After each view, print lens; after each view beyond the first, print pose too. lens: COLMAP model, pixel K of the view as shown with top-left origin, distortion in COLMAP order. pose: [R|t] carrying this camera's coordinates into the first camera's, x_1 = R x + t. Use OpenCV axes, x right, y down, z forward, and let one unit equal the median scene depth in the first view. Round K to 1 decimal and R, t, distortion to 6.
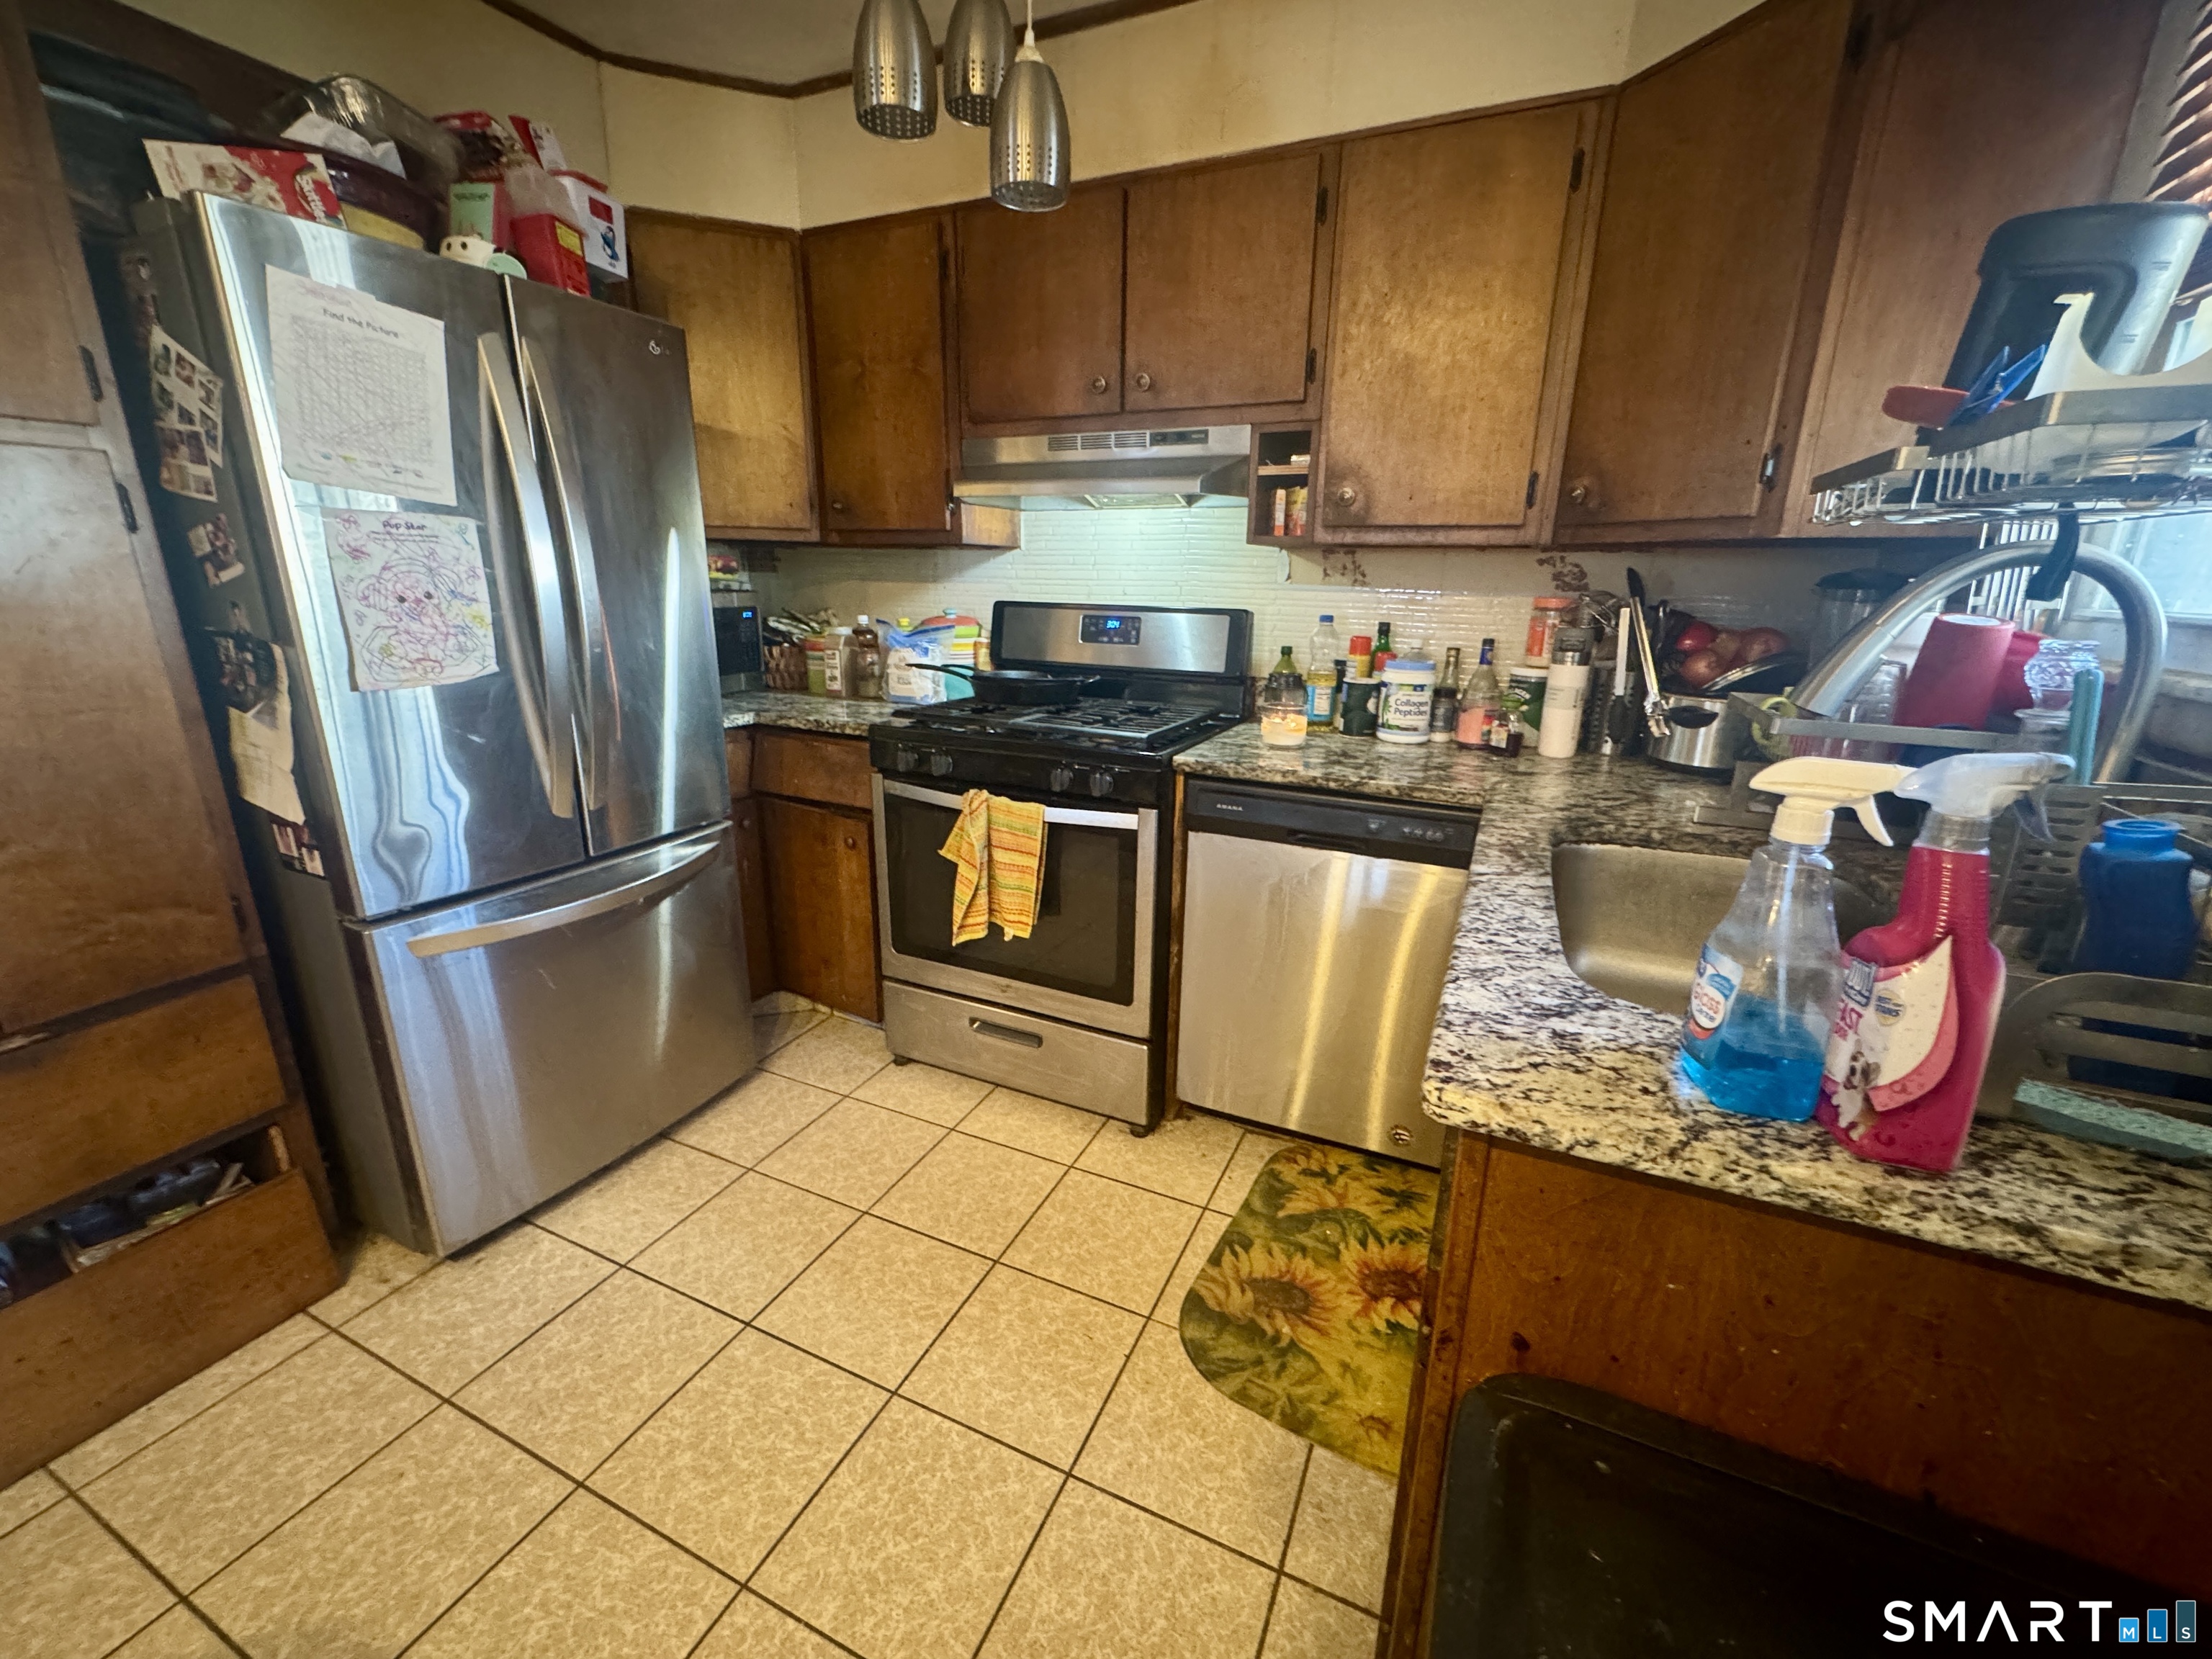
lens RADIAL K [[889.6, 0, 1104.3], [0, 889.6, 833.4], [0, 0, 1]] dist [-0.003260, -0.000250]
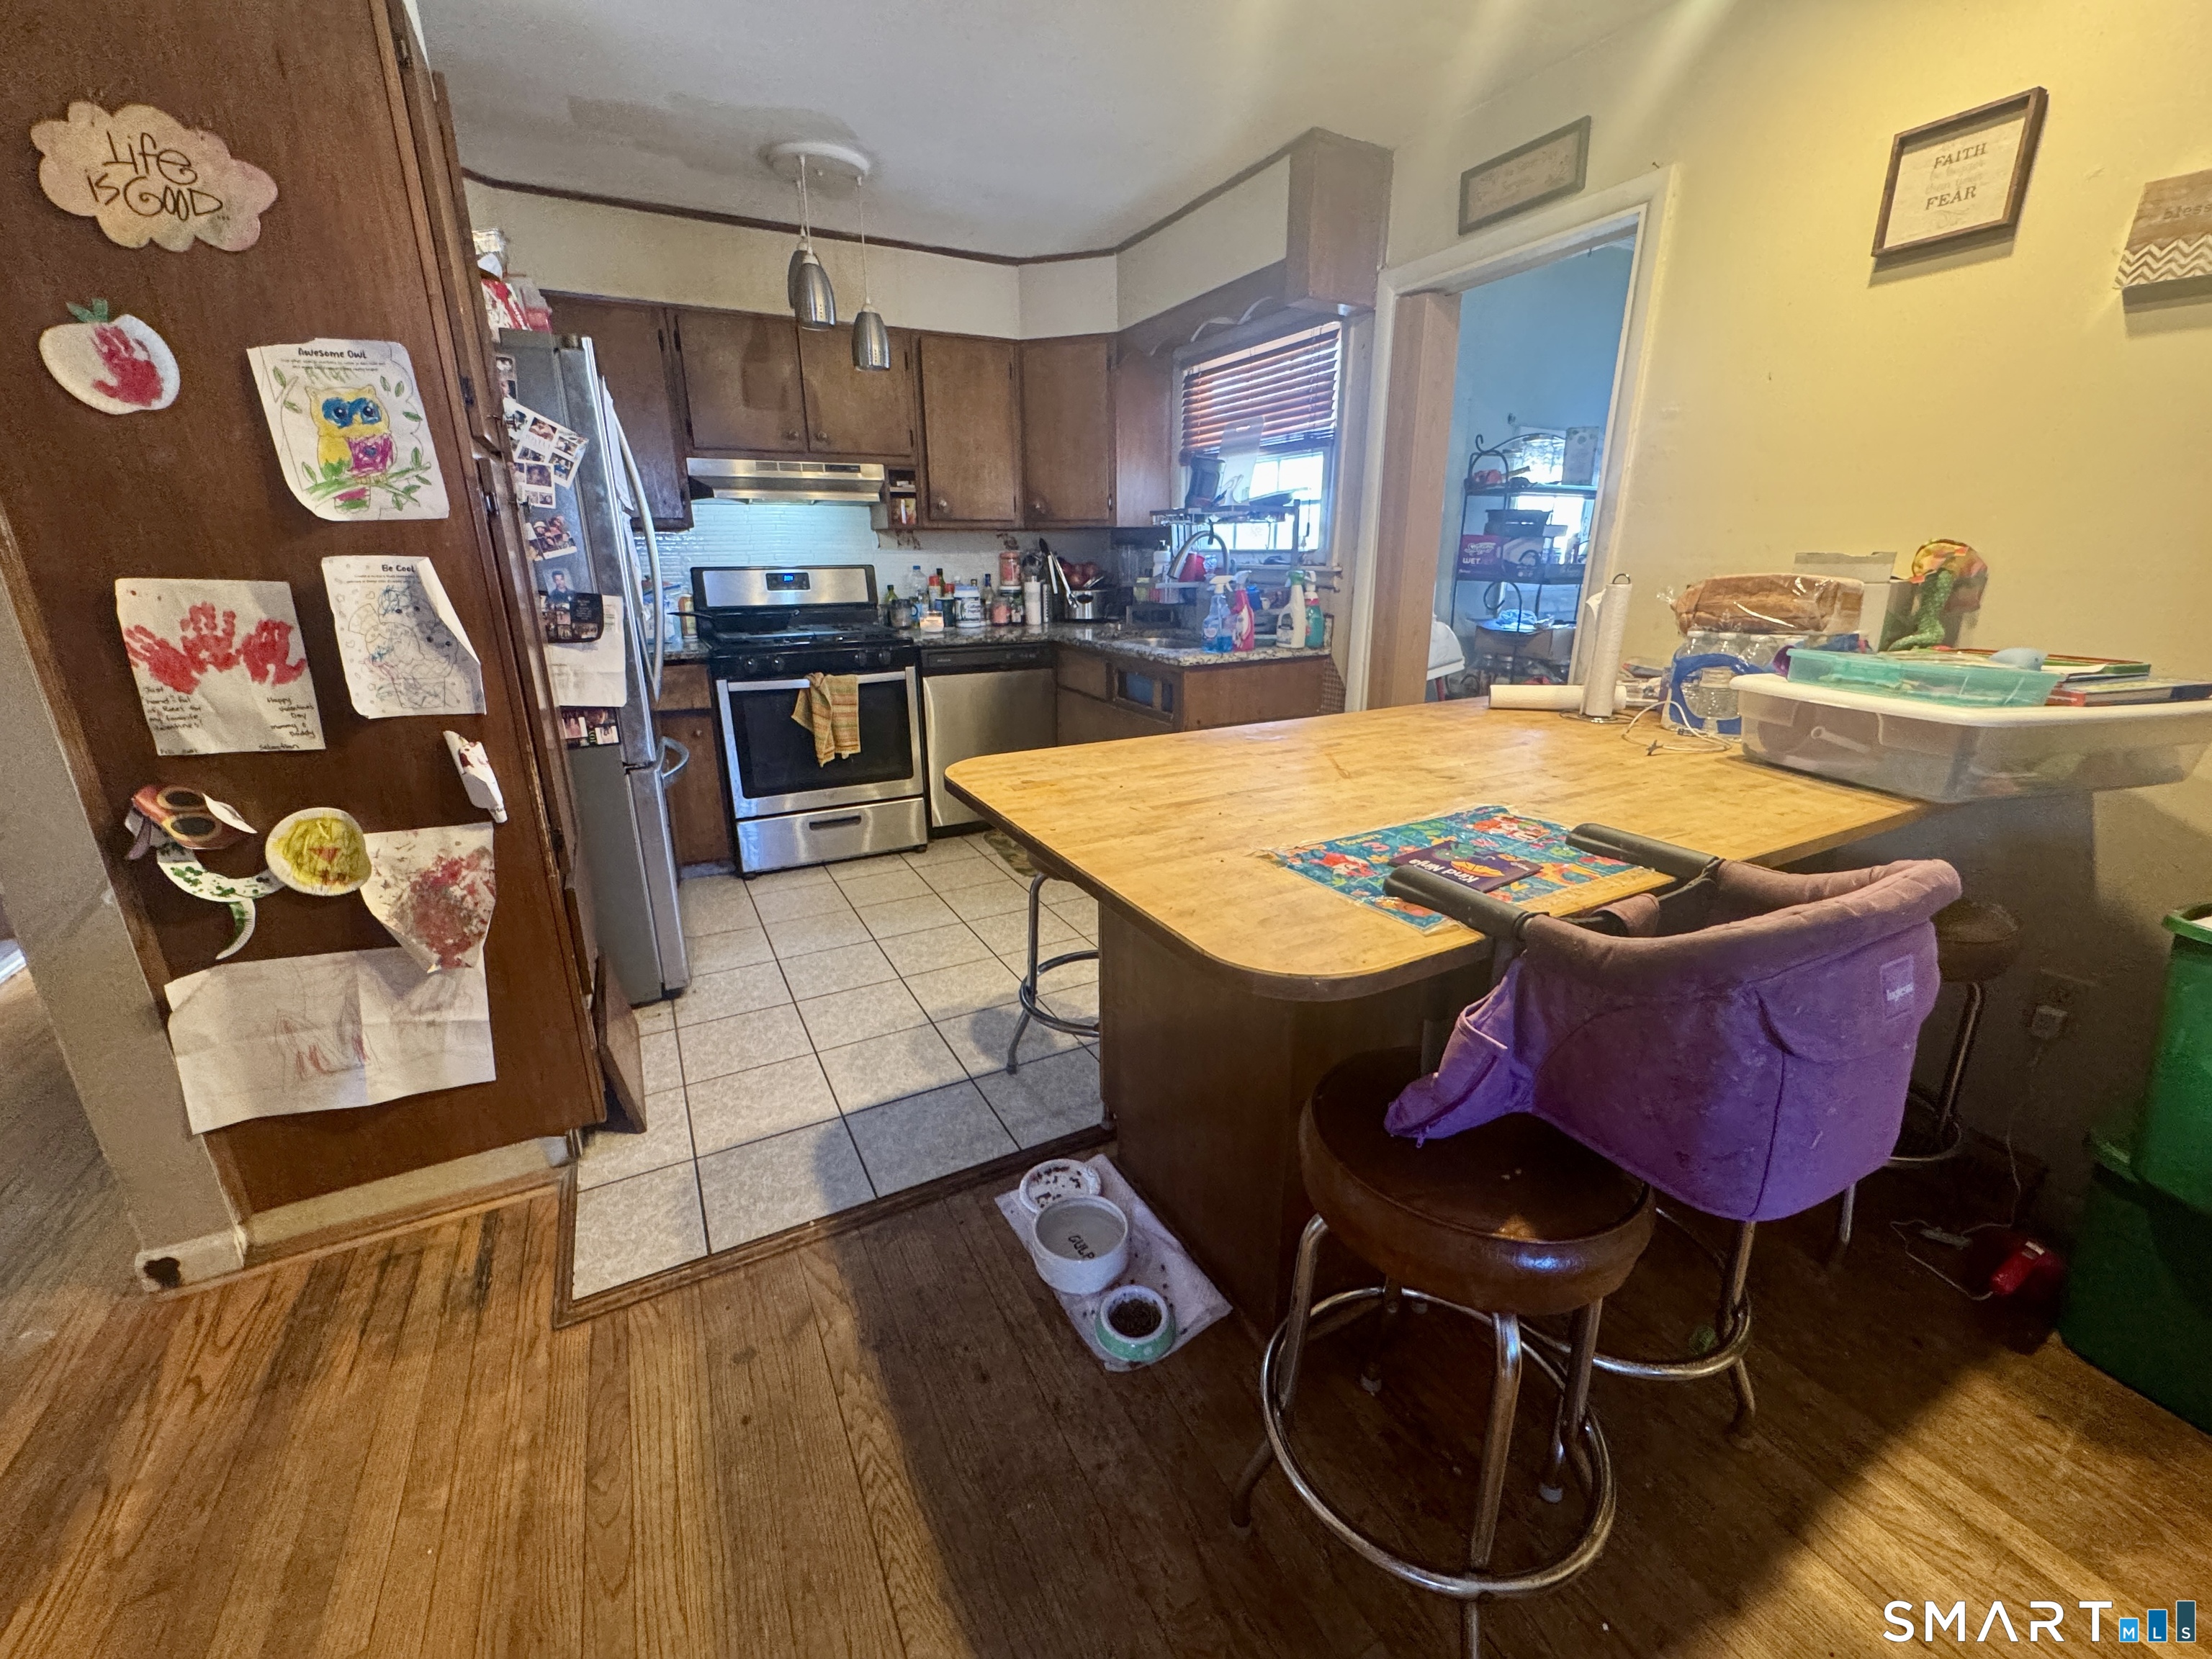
lens RADIAL K [[889.6, 0, 1104.3], [0, 889.6, 833.4], [0, 0, 1]] dist [-0.003260, -0.000250]
pose [[0.605795, -0.262341, 0.751125, -1.179253], [0.240047, 0.960347, 0.141813, 0.140328], [-0.758544, 0.094396, 0.644748, -0.508015]]
